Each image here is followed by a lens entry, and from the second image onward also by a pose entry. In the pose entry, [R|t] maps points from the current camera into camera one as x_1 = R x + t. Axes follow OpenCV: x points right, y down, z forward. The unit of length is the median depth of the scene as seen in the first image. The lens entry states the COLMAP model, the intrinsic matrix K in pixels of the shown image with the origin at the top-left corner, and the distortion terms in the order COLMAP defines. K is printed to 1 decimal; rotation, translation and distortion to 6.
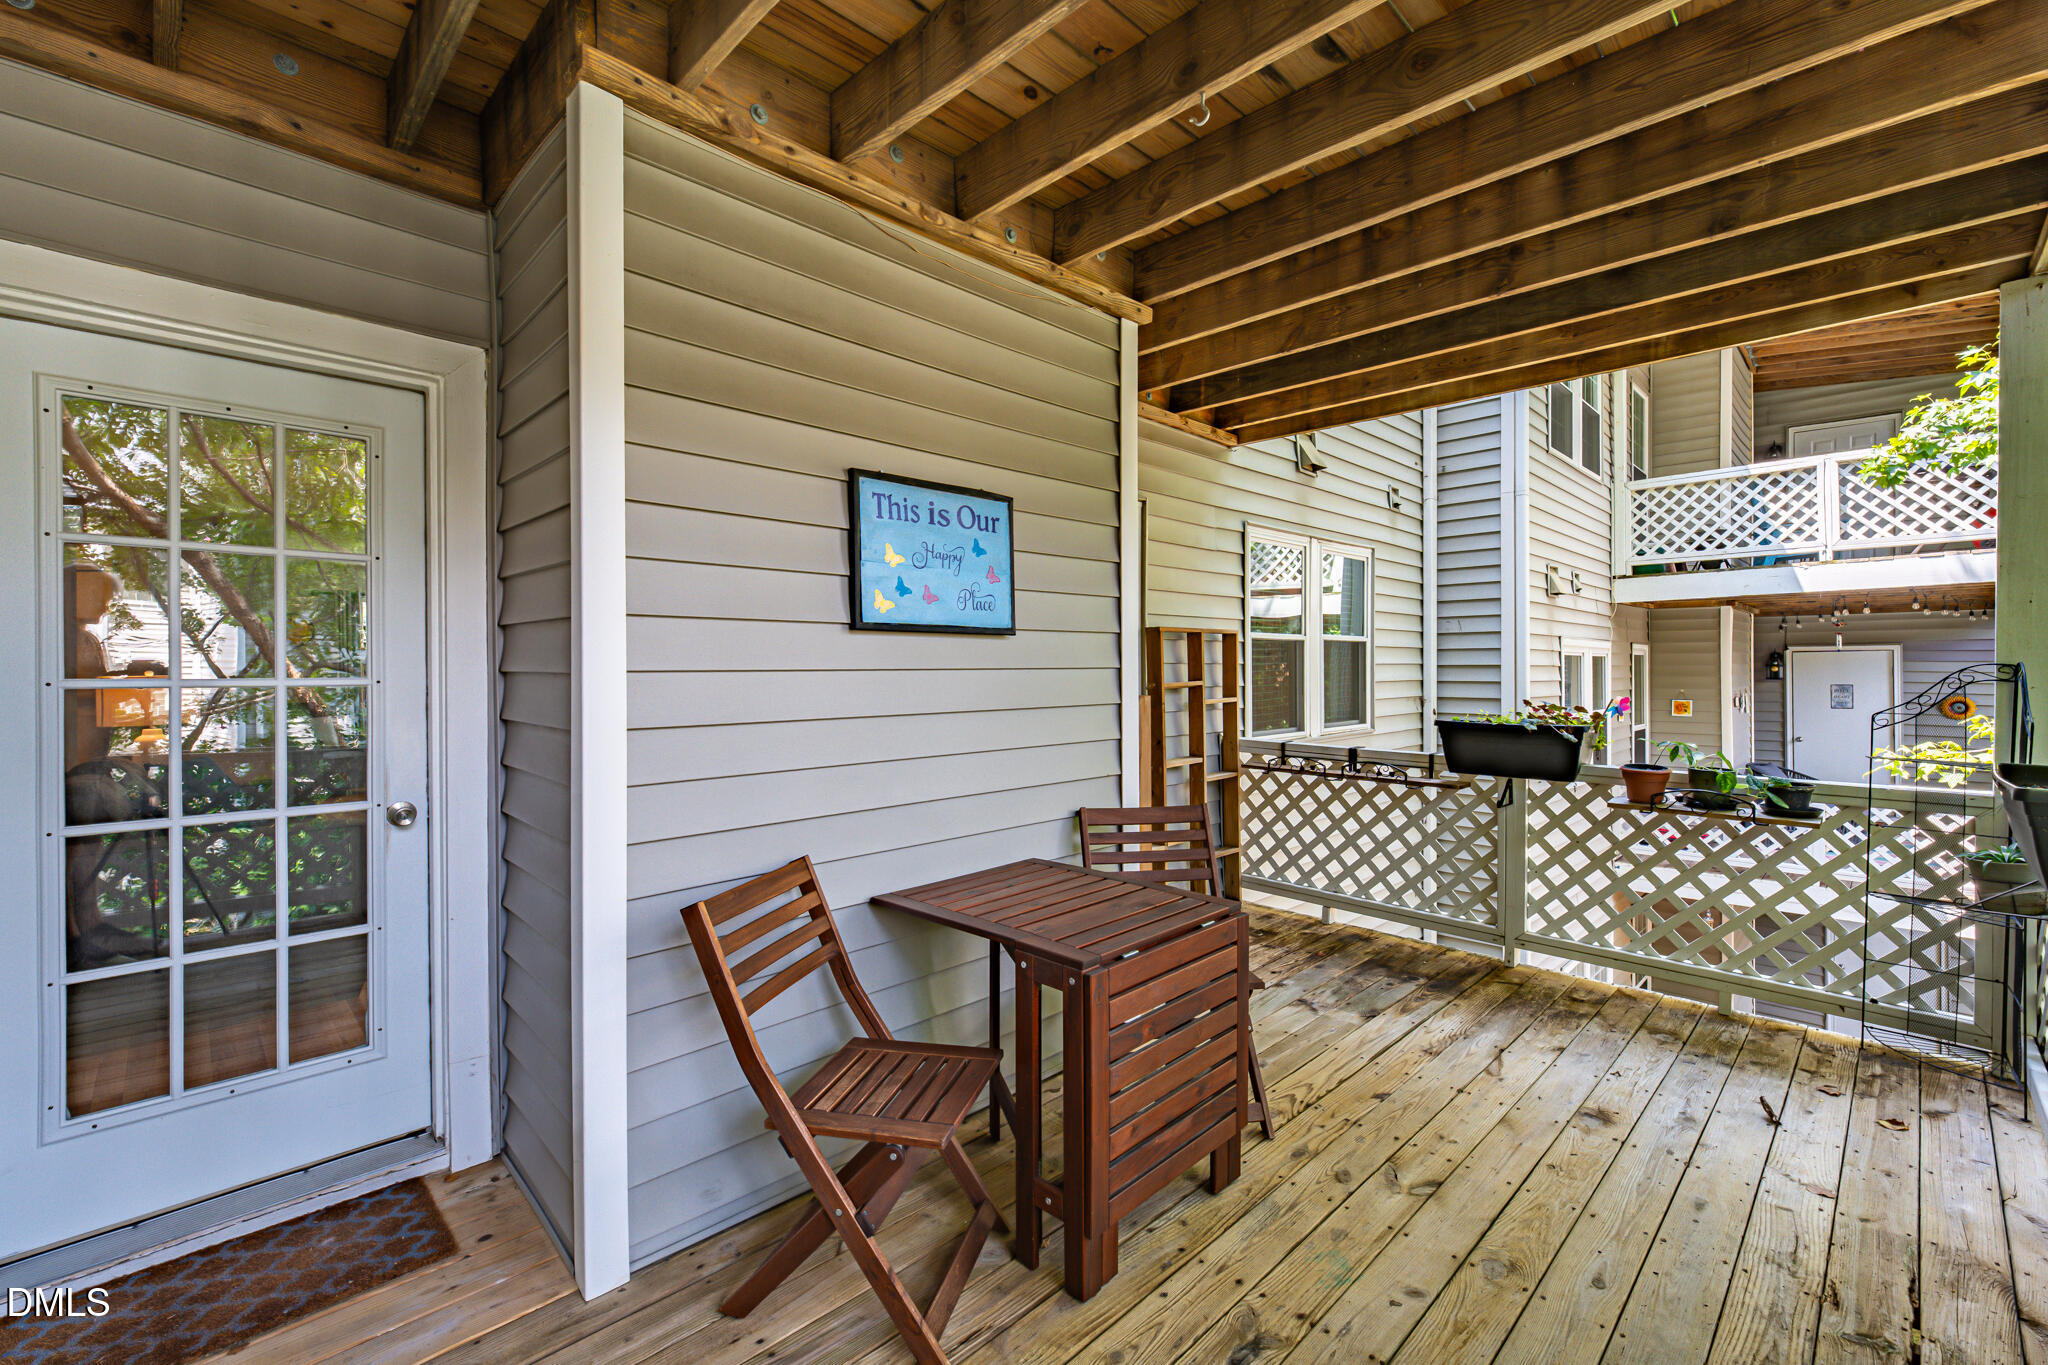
lens RADIAL K [[849.4, 0, 1026.8], [0, 849.4, 677.4], [0, 0, 1]] dist [0.000661, 0.000216]
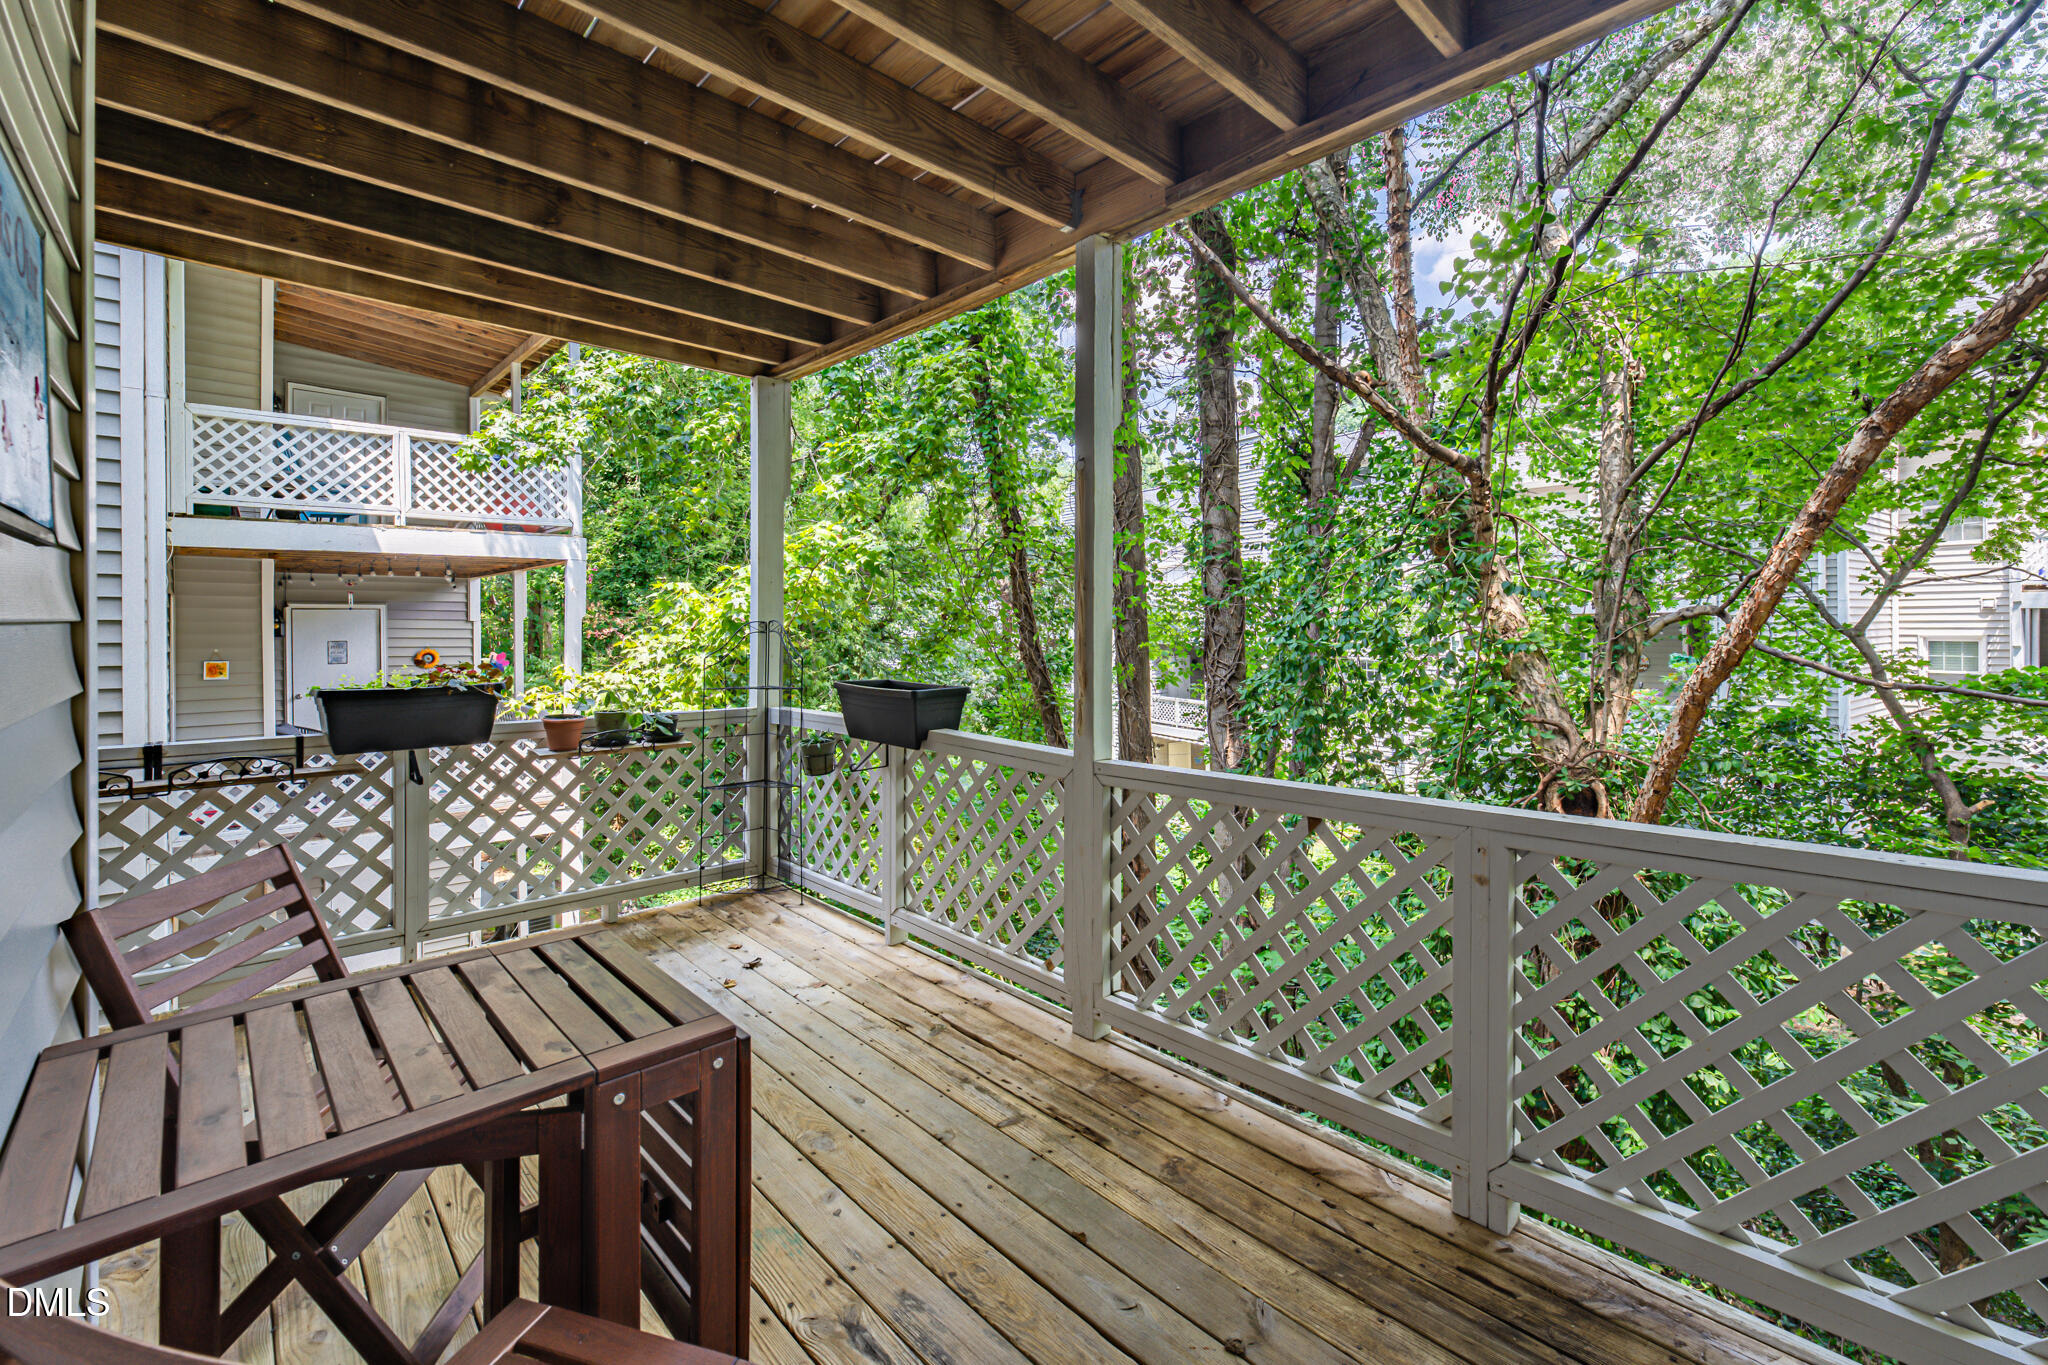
lens RADIAL K [[890.4, 0, 1024.0], [0, 890.4, 626.6], [0, 0, 1]] dist [-0.002062, -0.000376]
pose [[0.022327, -0.002438, 0.999748, -0.247842], [0.012147, 0.999924, 0.002167, -0.002063], [-0.999677, 0.012095, 0.022355, 0.263249]]
